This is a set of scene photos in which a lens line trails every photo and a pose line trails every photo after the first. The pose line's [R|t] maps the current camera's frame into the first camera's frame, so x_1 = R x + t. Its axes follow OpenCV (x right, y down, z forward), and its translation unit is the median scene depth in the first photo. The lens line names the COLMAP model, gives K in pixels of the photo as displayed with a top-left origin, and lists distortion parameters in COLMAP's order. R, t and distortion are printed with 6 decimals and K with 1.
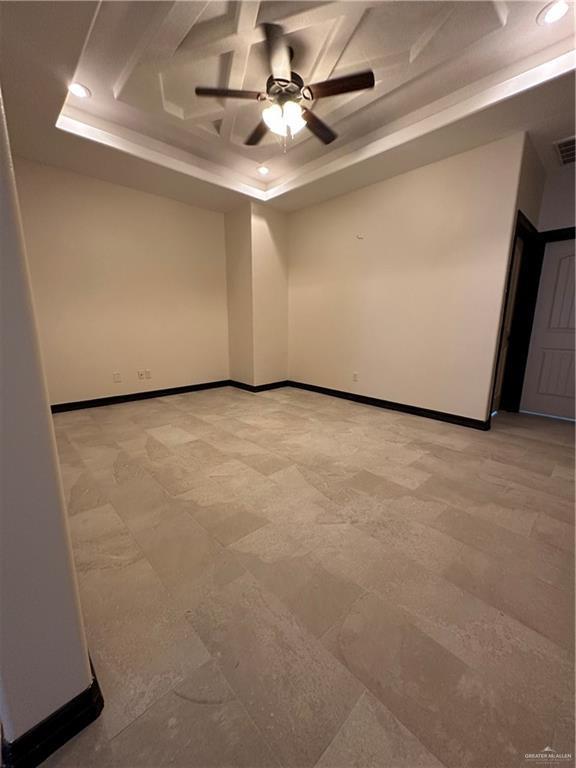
lens RADIAL K [[308.7, 0, 286.8], [0, 308.7, 383.3], [0, 0, 1]] dist [-0.000948, 0.000067]
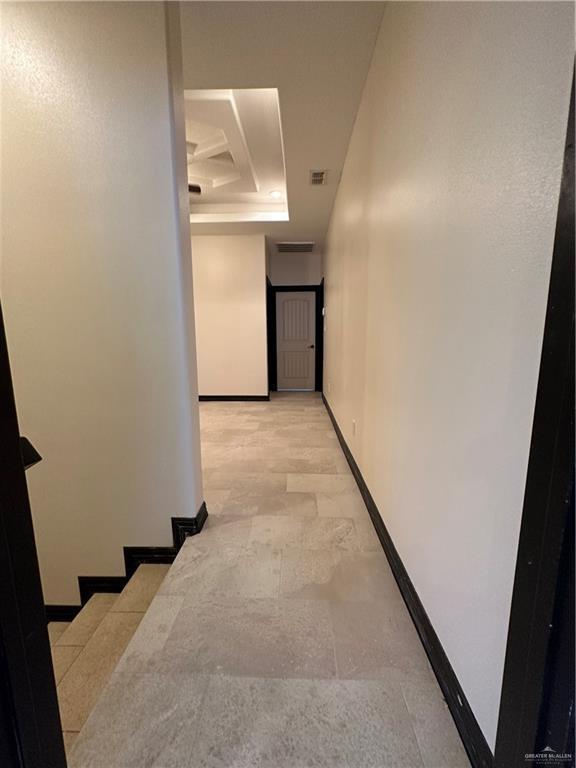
lens RADIAL K [[308.7, 0, 289.2], [0, 308.7, 384.2], [0, 0, 1]] dist [-0.000948, 0.000067]
pose [[0.705767, -0.113977, 0.699215, -0.728450], [0.146554, 0.989113, 0.013305, 0.091677], [-0.693119, 0.093082, 0.714788, -0.479844]]
